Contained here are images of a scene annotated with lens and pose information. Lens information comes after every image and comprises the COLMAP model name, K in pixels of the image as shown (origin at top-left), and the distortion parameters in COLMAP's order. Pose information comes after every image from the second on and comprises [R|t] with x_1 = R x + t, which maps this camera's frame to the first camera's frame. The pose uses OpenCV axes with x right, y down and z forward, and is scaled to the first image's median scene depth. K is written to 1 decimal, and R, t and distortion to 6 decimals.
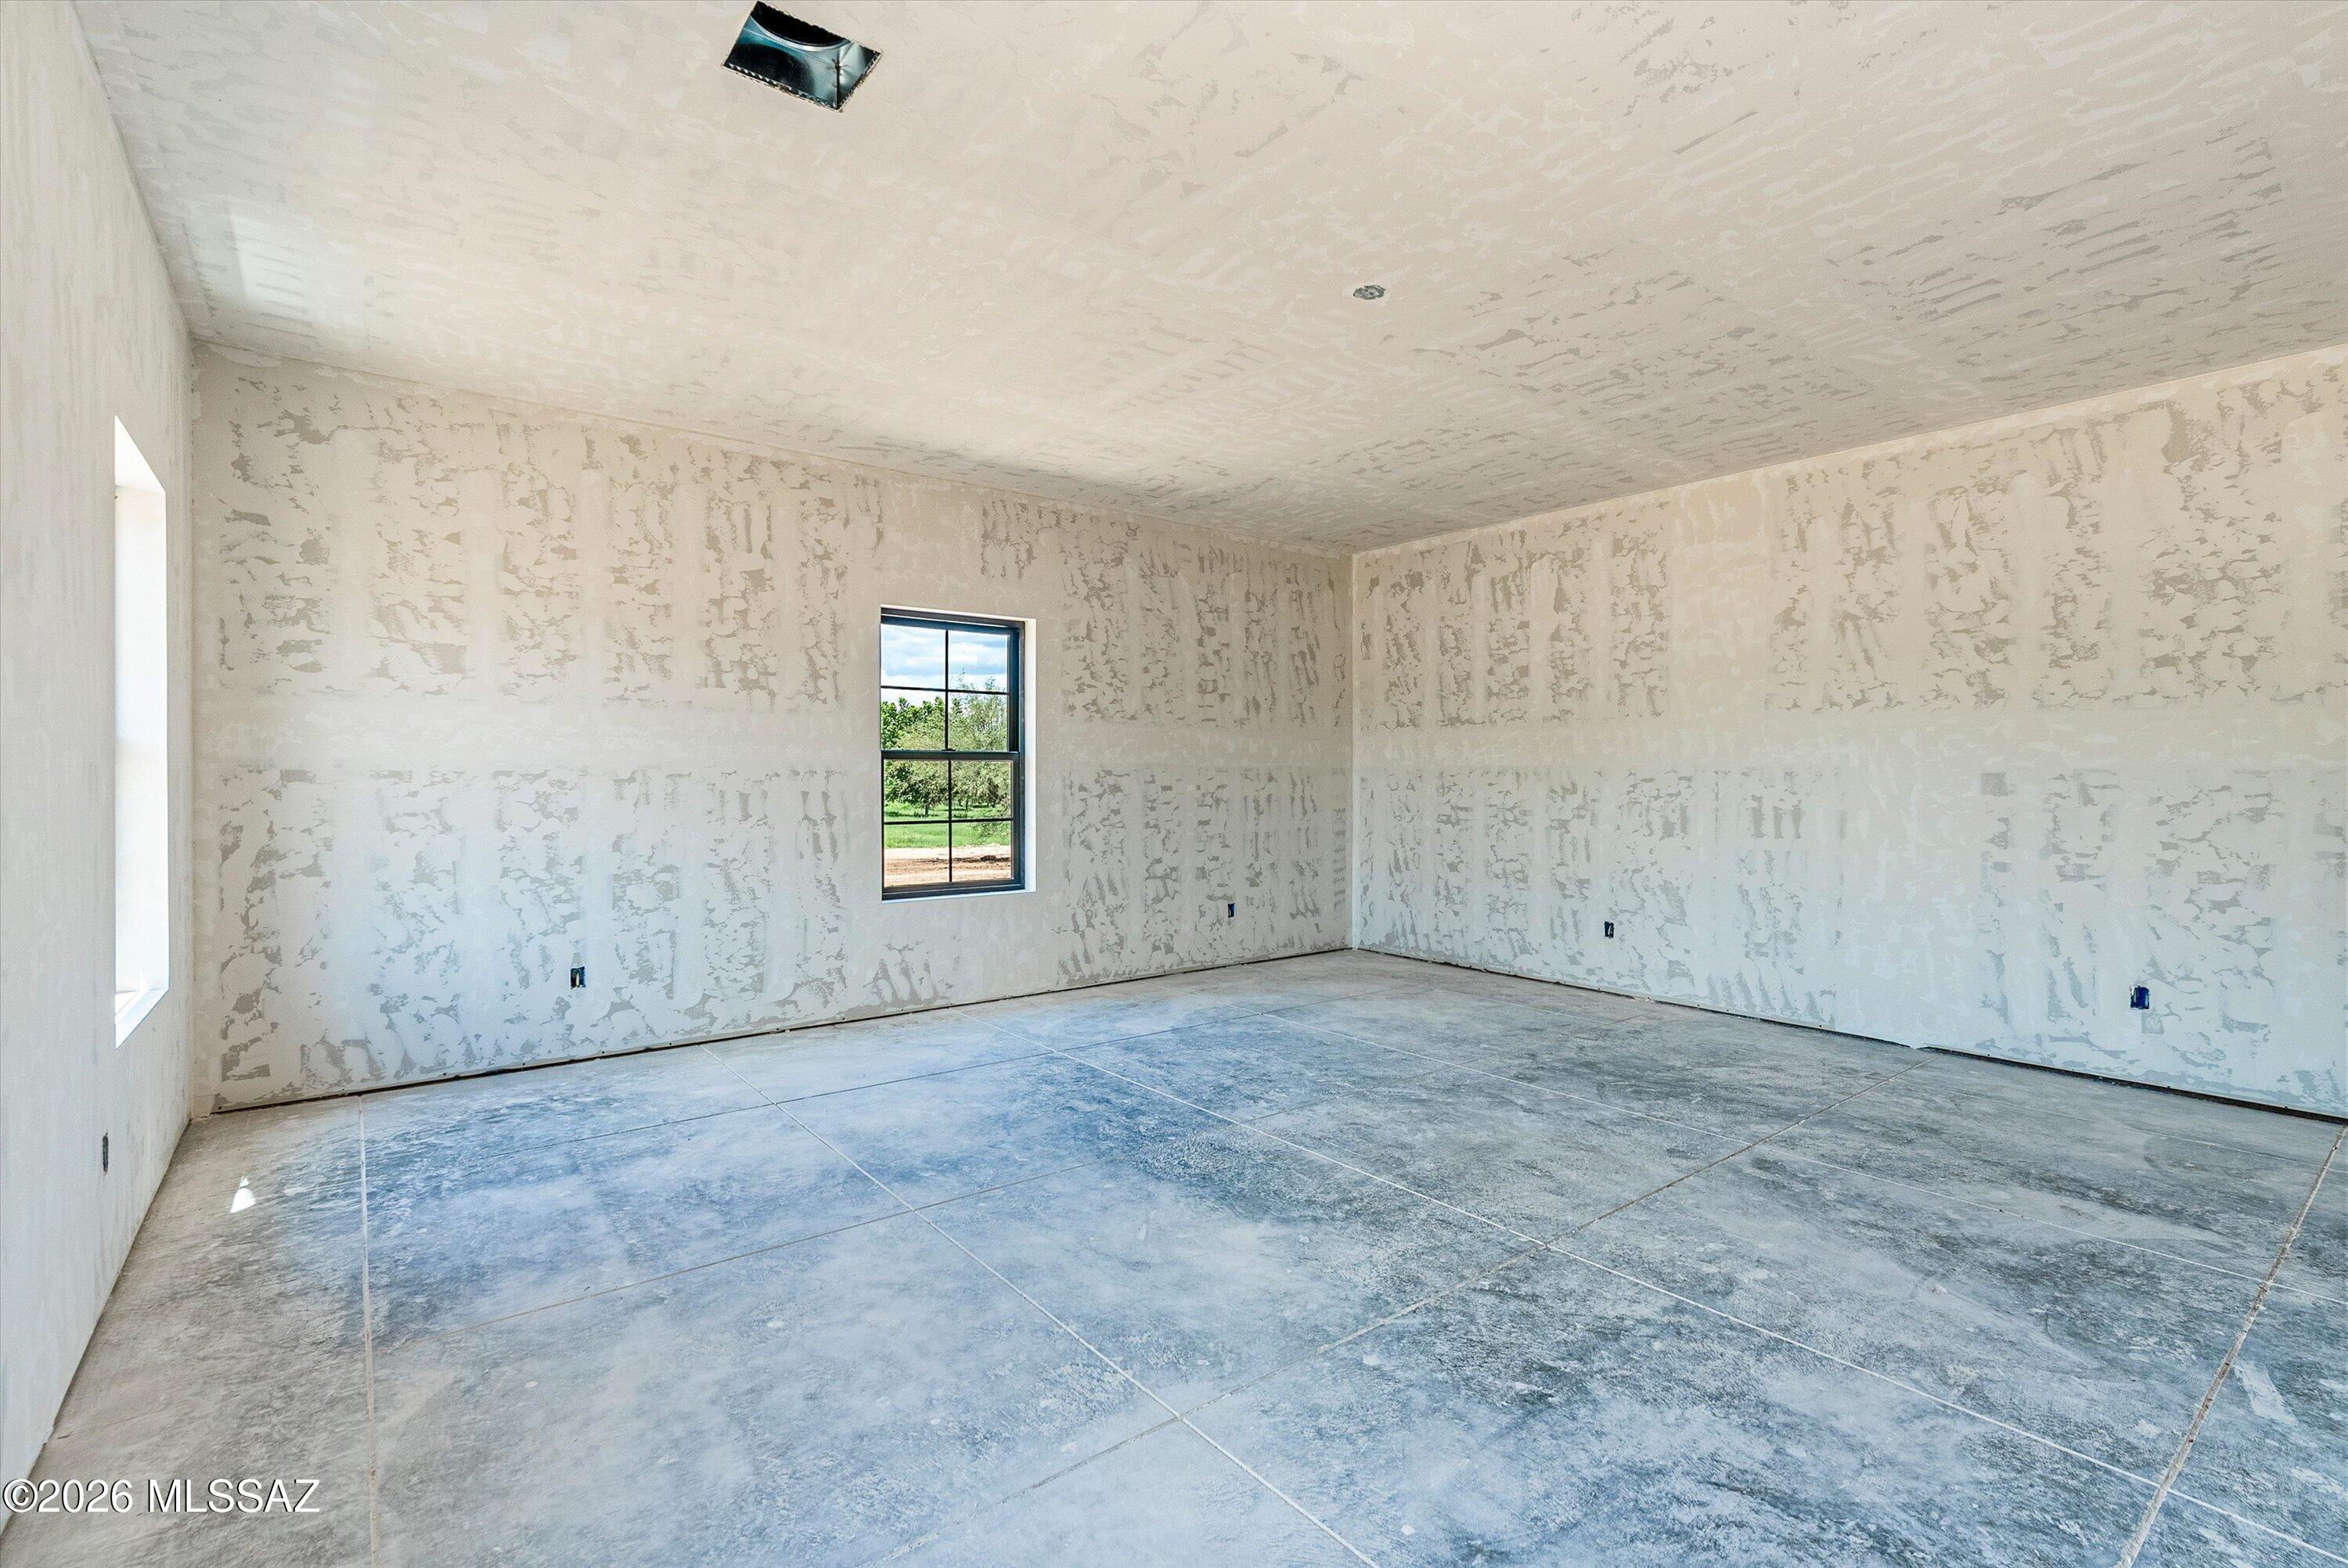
lens RADIAL K [[1073.5, 0, 1184.2], [0, 1073.5, 781.1], [0, 0, 1]] dist [-0.014677, 0.005065]
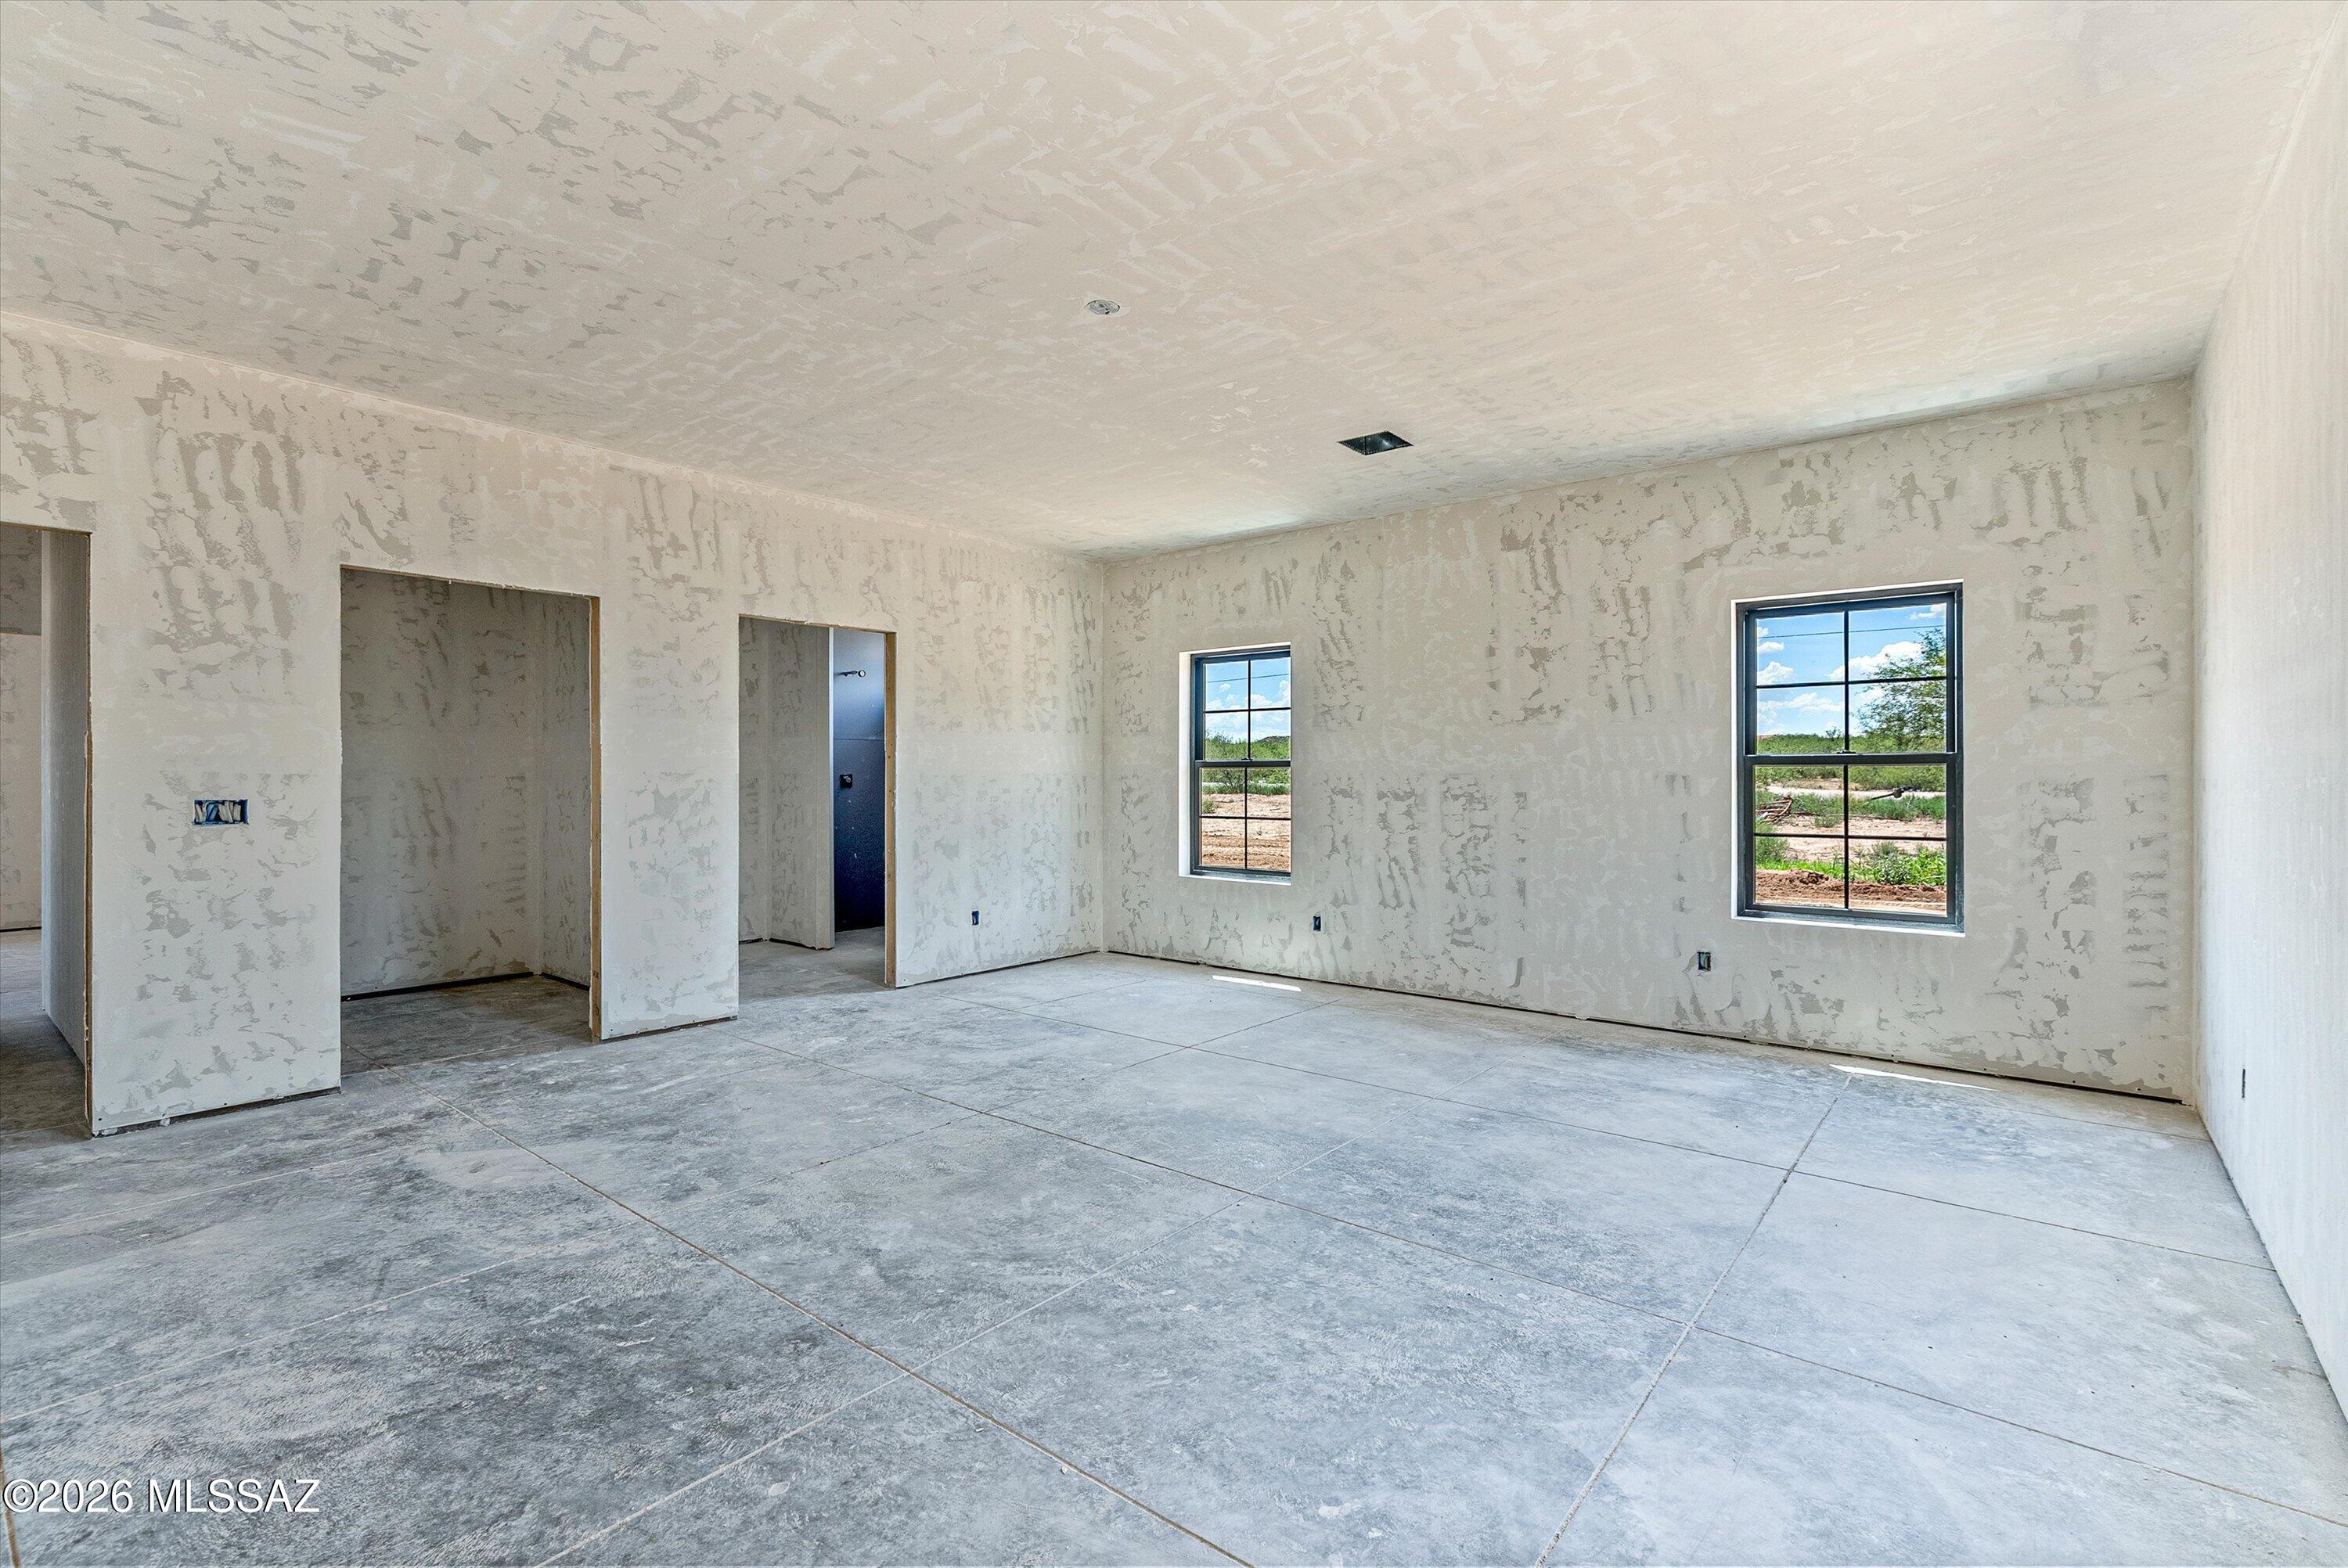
lens RADIAL K [[1056.1, 0, 1171.4], [0, 1056.1, 773.7], [0, 0, 1]] dist [-0.010773, 0.003927]
pose [[-0.978579, -0.003885, -0.205836, 0.220166], [-0.004712, 0.999983, 0.003529, -0.011058], [0.205818, 0.004424, -0.978580, 1.393829]]
